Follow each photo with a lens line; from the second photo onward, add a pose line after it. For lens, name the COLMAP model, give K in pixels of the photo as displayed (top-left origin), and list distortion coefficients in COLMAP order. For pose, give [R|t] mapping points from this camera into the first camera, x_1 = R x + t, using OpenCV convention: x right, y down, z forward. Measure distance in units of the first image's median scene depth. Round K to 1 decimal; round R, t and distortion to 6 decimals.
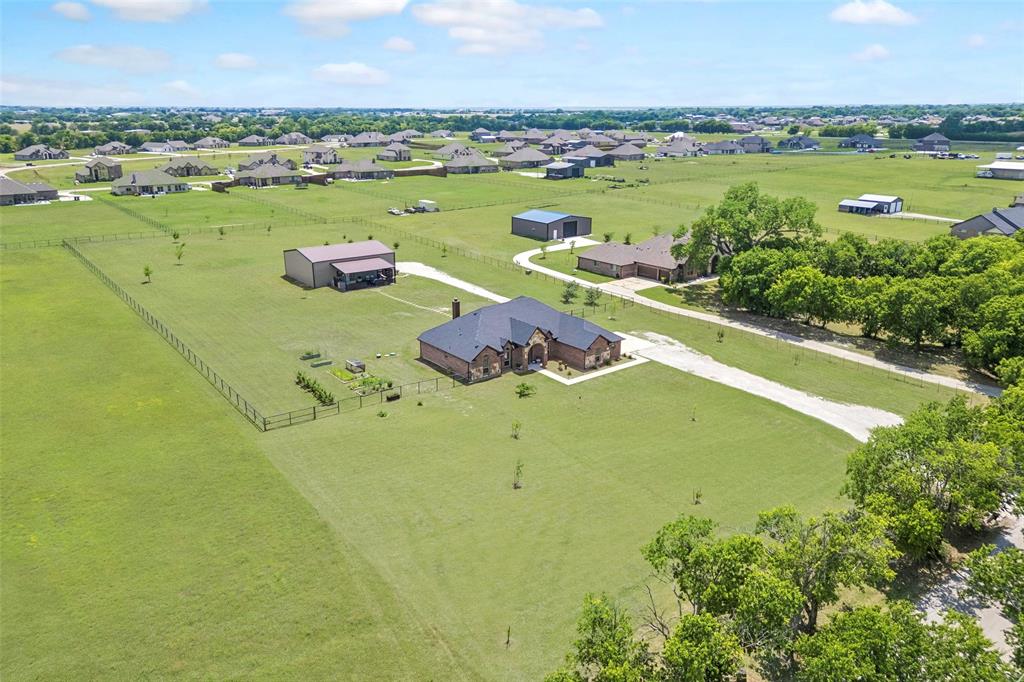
lens RADIAL K [[727.1, 0, 524.0], [0, 727.1, 340.4], [0, 0, 1]] dist [0.091703, -0.104845]
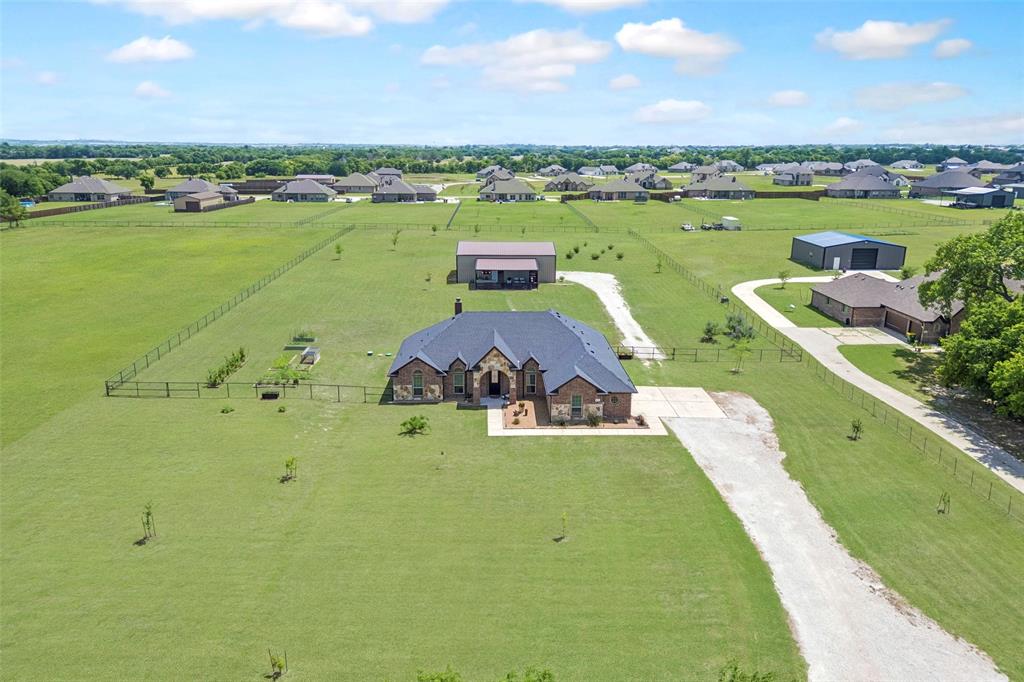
lens RADIAL K [[727.1, 0, 524.0], [0, 727.1, 340.4], [0, 0, 1]] dist [0.091703, -0.104845]
pose [[0.801881, 0.158101, -0.576186, 0.381058], [-0.186959, 0.982323, 0.009350, -0.030865], [0.567479, 0.100226, 0.817265, 0.380898]]
